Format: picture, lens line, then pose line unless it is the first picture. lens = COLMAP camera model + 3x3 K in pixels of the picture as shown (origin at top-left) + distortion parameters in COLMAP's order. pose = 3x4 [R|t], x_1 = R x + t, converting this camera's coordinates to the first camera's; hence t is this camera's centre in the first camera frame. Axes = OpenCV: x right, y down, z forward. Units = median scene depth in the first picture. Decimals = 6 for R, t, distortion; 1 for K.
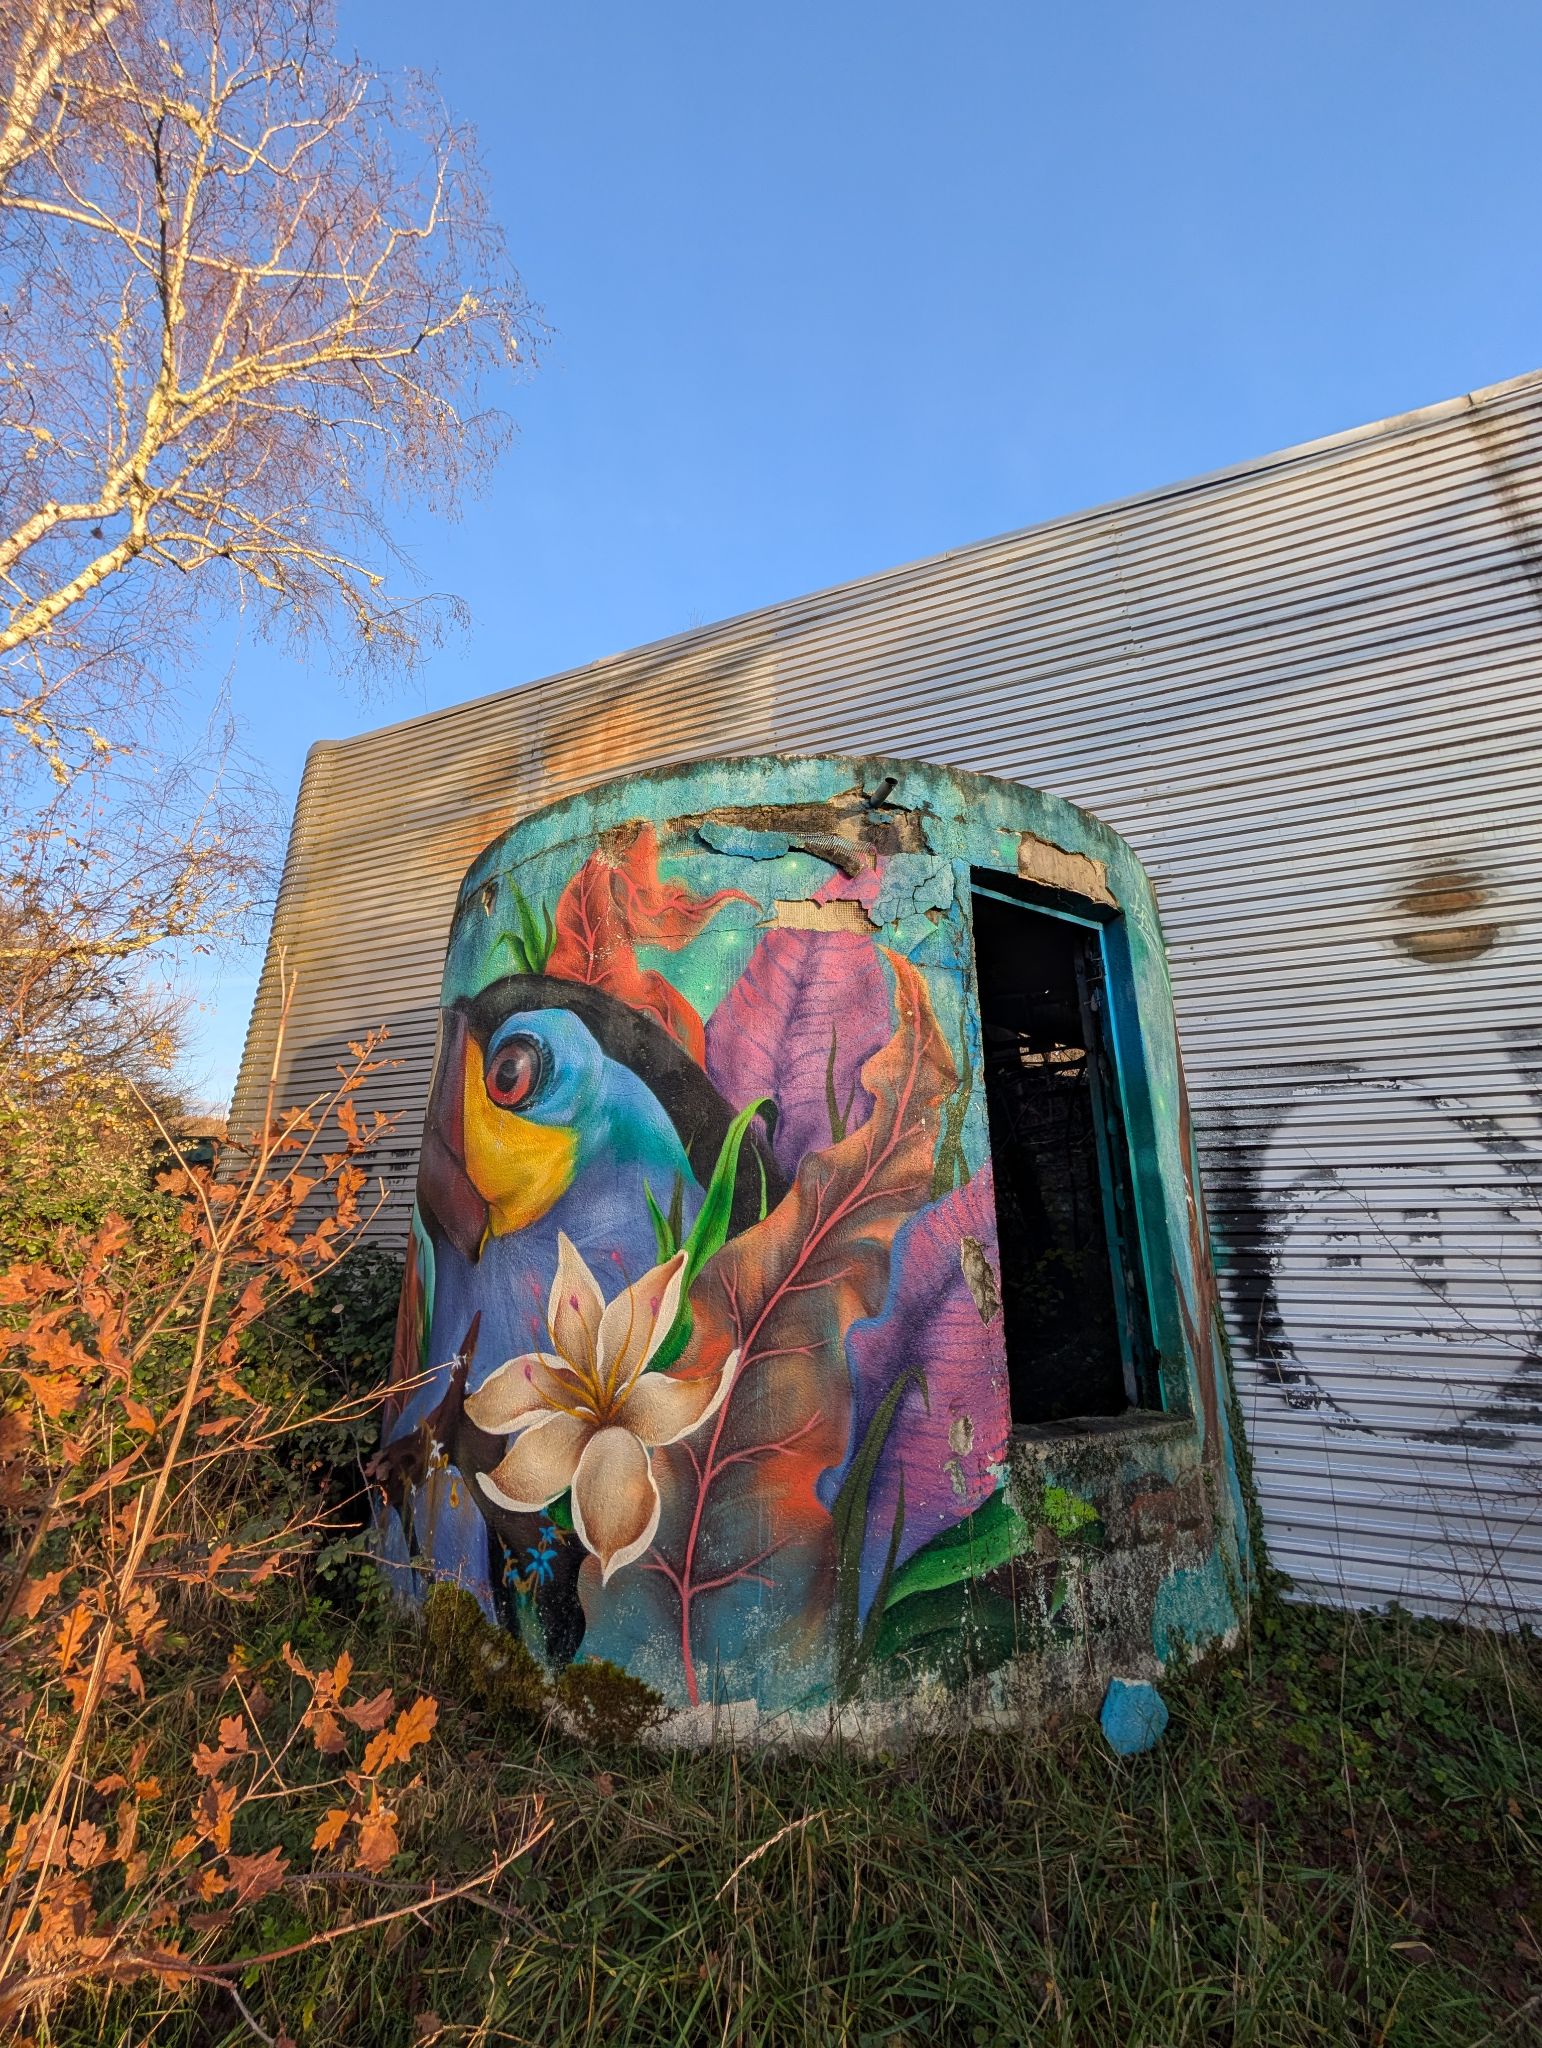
lens RADIAL K [[768.3, 0, 760.8], [0, 768.3, 1024.3], [0, 0, 1]] dist [0.000597, -0.000146]
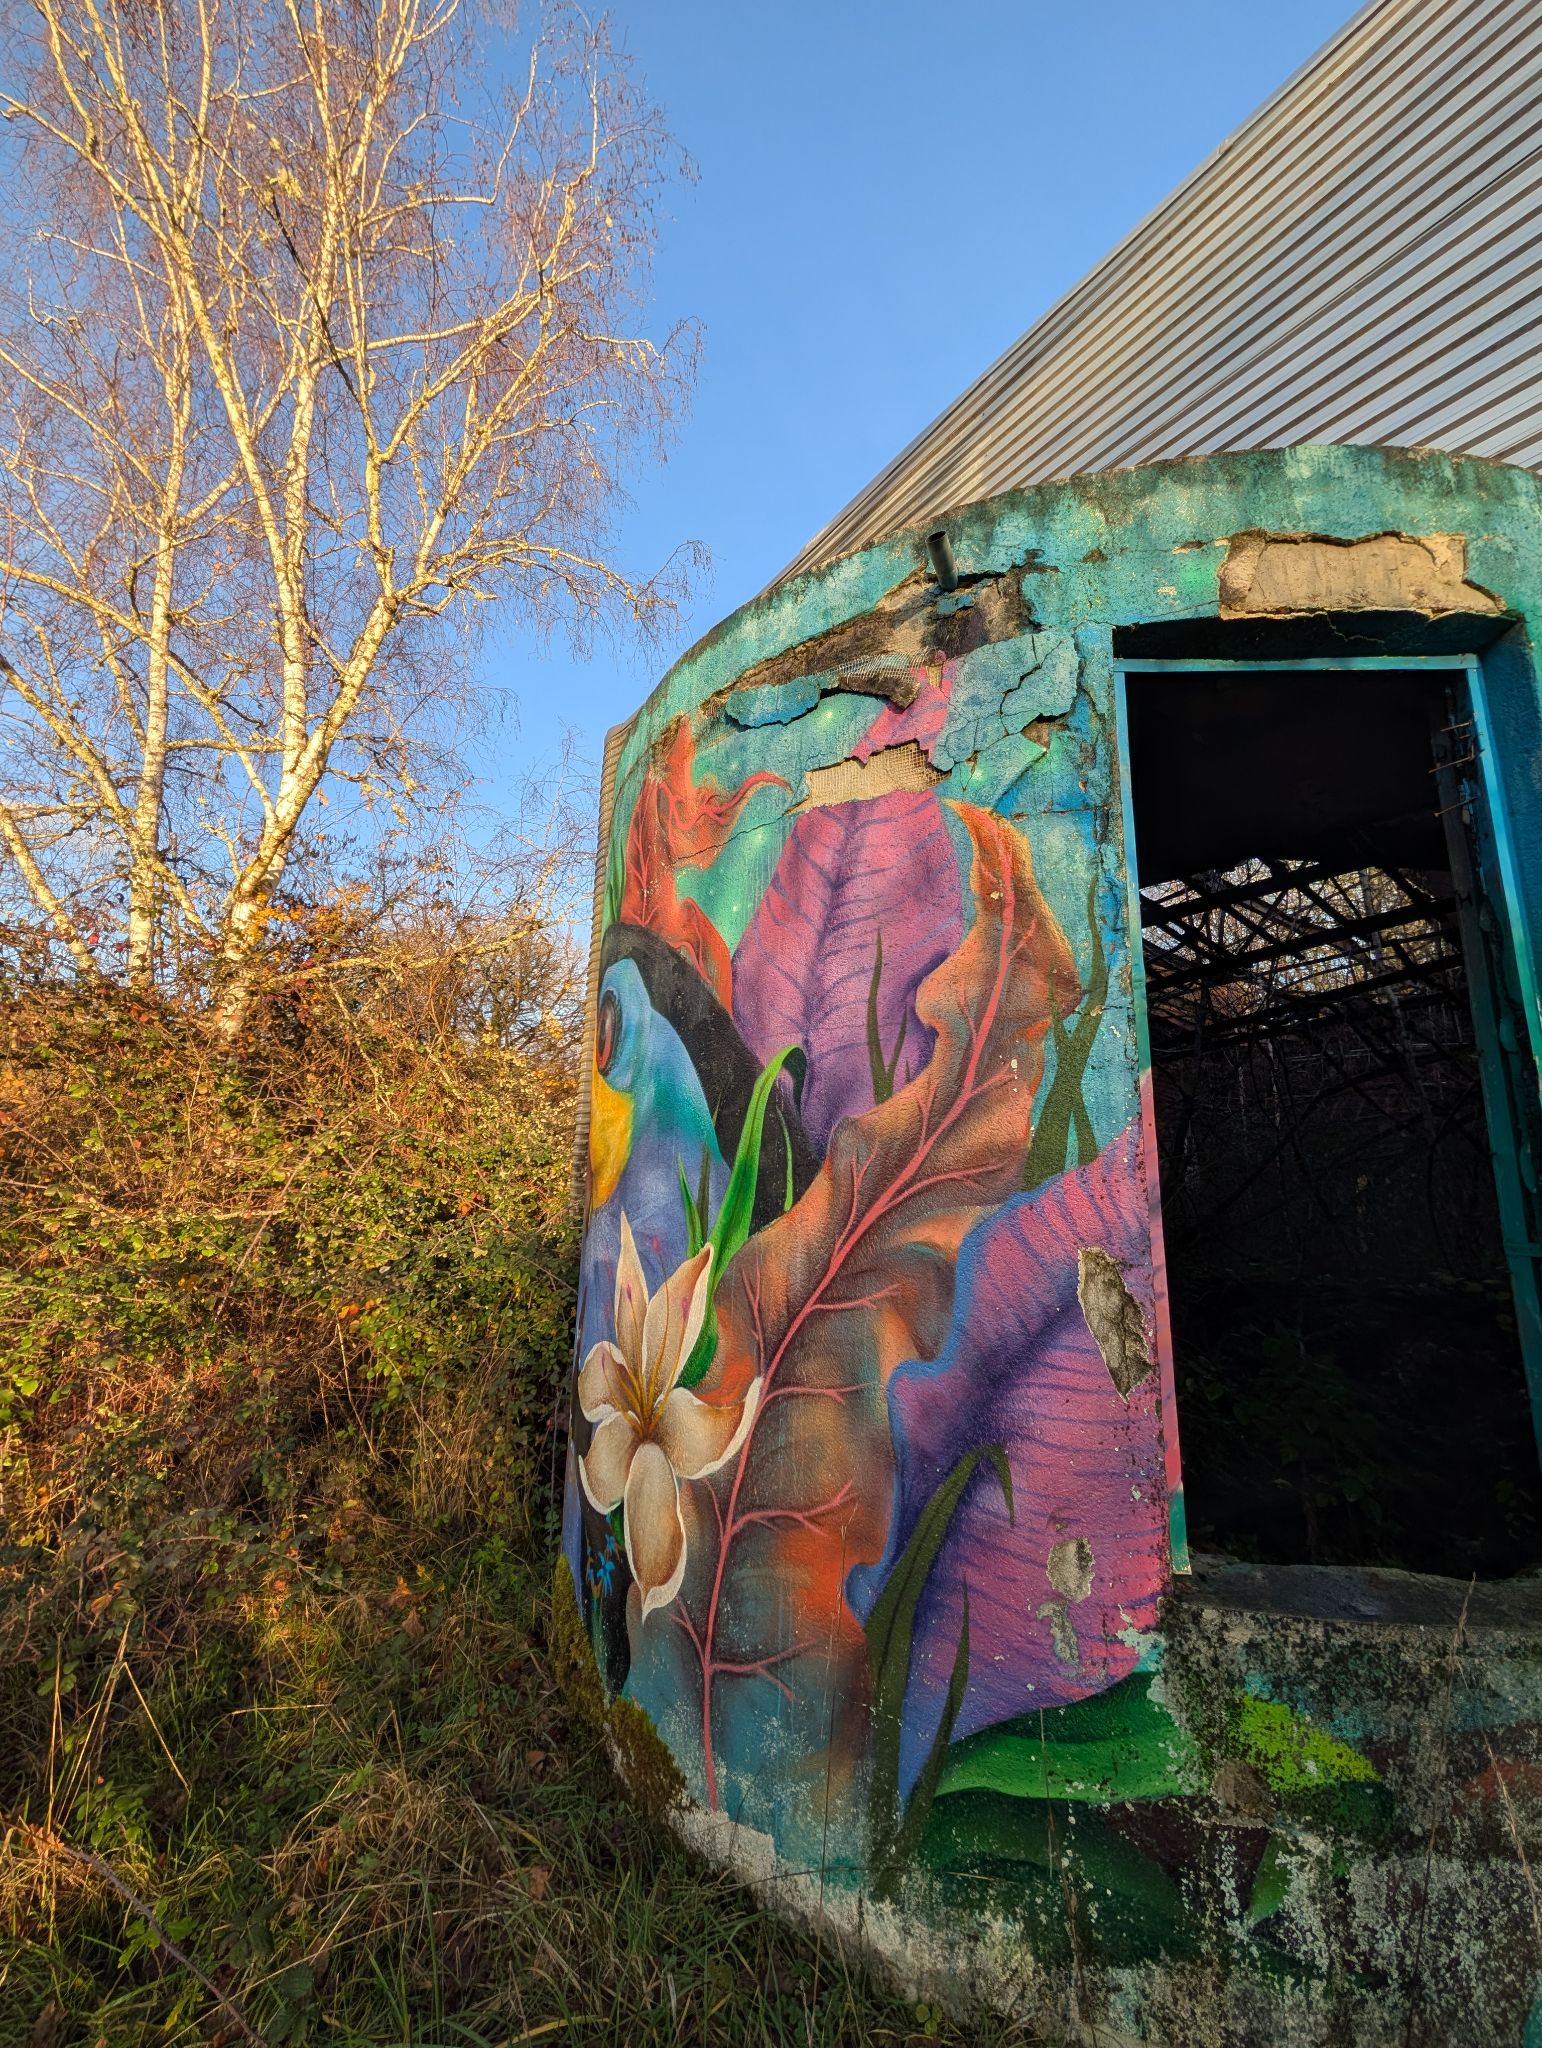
lens RADIAL K [[768.3, 0, 770.6], [0, 768.3, 1024.1], [0, 0, 1]] dist [0.000597, -0.000146]
pose [[0.851653, -0.089422, -0.516422, 0.382569], [0.138299, 0.988757, 0.056865, 0.031362], [0.505530, -0.119850, 0.854444, 0.372068]]
